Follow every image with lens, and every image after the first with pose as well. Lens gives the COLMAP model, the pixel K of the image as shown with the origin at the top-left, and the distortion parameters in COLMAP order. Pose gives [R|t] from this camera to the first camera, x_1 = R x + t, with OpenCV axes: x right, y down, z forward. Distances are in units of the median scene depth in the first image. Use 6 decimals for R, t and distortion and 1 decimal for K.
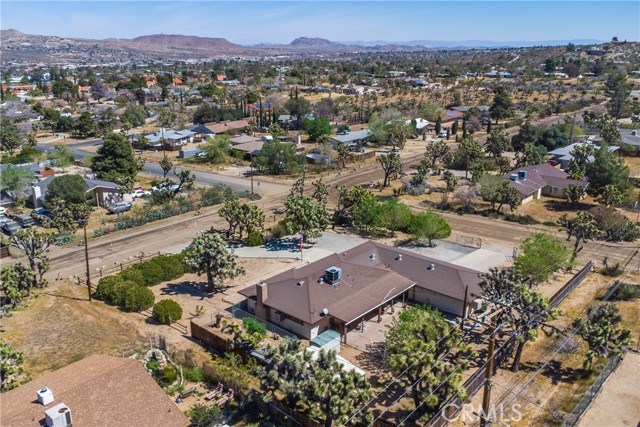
lens RADIAL K [[547.8, 0, 309.1], [0, 547.8, 214.3], [0, 0, 1]] dist [0.025100, -0.013177]
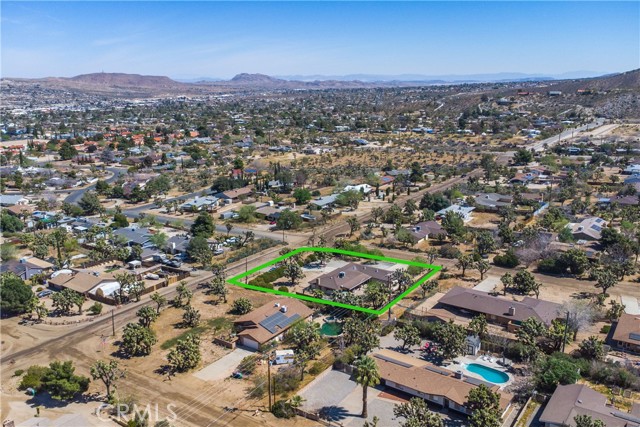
lens RADIAL K [[547.8, 0, 309.1], [0, 547.8, 214.3], [0, 0, 1]] dist [0.025100, -0.013177]
pose [[0.994369, -0.032263, 0.100946, -0.187318], [0.037983, 0.997749, -0.055266, -0.022171], [-0.098936, 0.058789, 0.993356, -0.837790]]
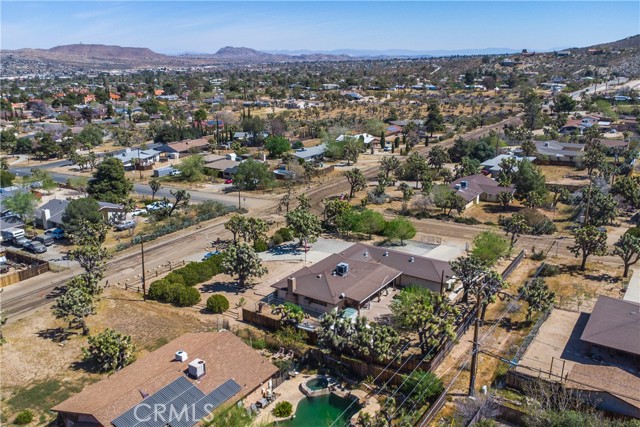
lens RADIAL K [[547.8, 0, 309.1], [0, 547.8, 214.3], [0, 0, 1]] dist [0.025100, -0.013177]
pose [[0.991606, -0.040047, 0.122938, -0.092513], [0.041885, 0.999045, -0.012404, -0.003918], [-0.122324, 0.017449, 0.992337, -0.147665]]
